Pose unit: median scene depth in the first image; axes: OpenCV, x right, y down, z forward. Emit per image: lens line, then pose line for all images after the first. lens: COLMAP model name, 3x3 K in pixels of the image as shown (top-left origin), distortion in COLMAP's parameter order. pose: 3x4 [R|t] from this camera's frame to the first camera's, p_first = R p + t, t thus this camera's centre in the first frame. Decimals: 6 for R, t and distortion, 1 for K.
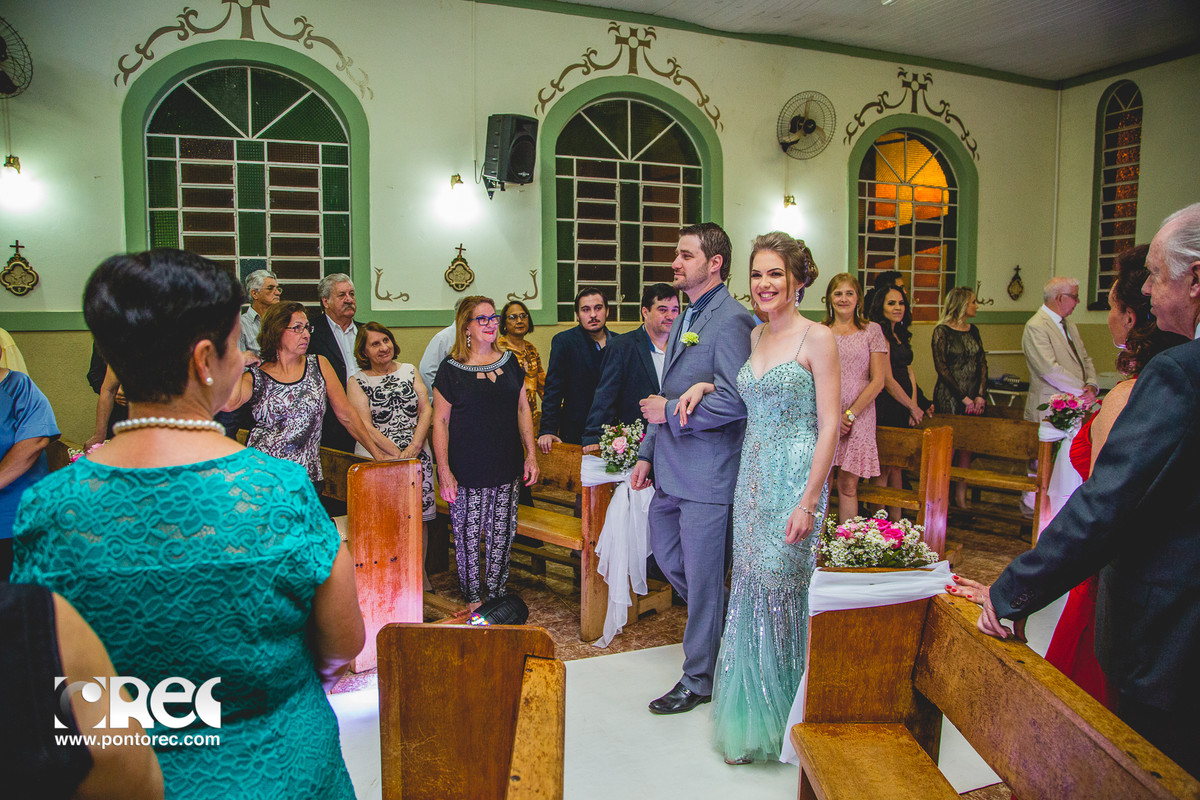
lens RADIAL K [[826.8, 0, 594.7], [0, 826.8, 389.2], [0, 0, 1]] dist [-0.084724, 0.024465]
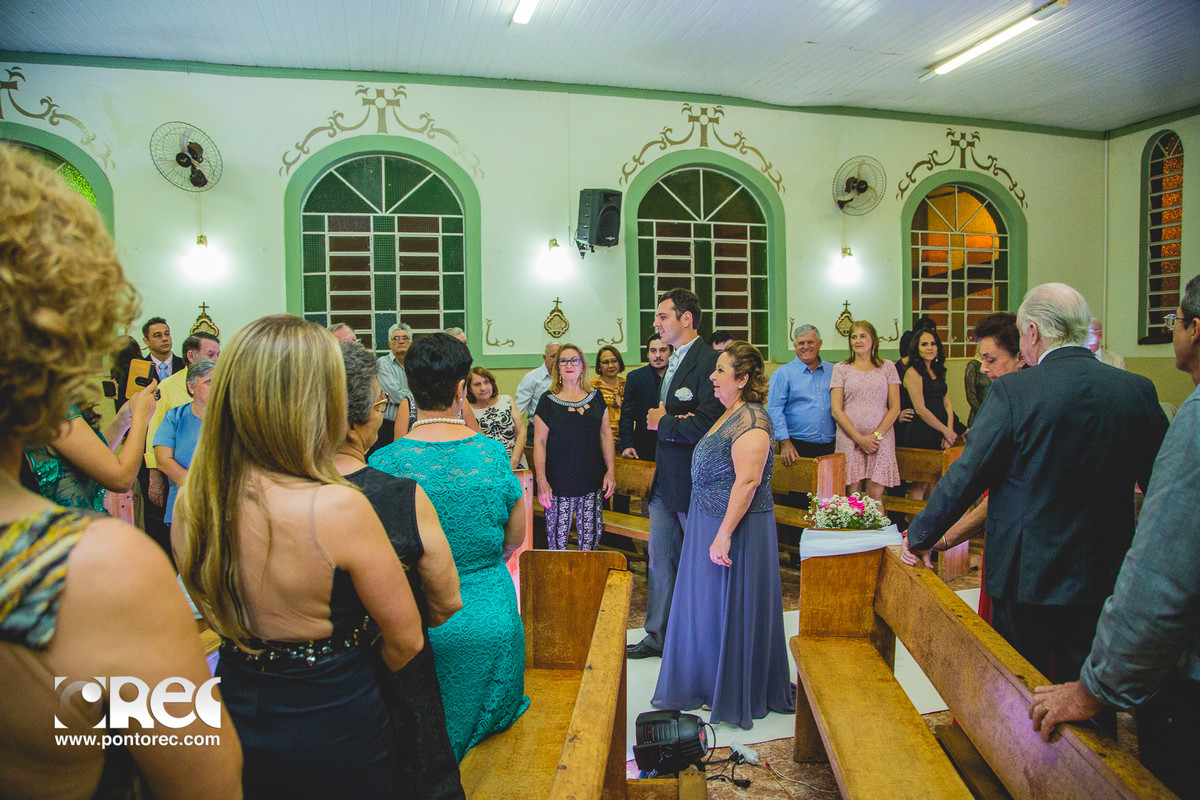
lens RADIAL K [[826.8, 0, 596.1], [0, 826.8, 396.6], [0, 0, 1]] dist [-0.084724, 0.024465]
pose [[0.994244, -0.008250, -0.106823, 0.016853], [0.004111, 0.999234, -0.038907, 0.010979], [0.107062, 0.038244, 0.993517, -0.160954]]
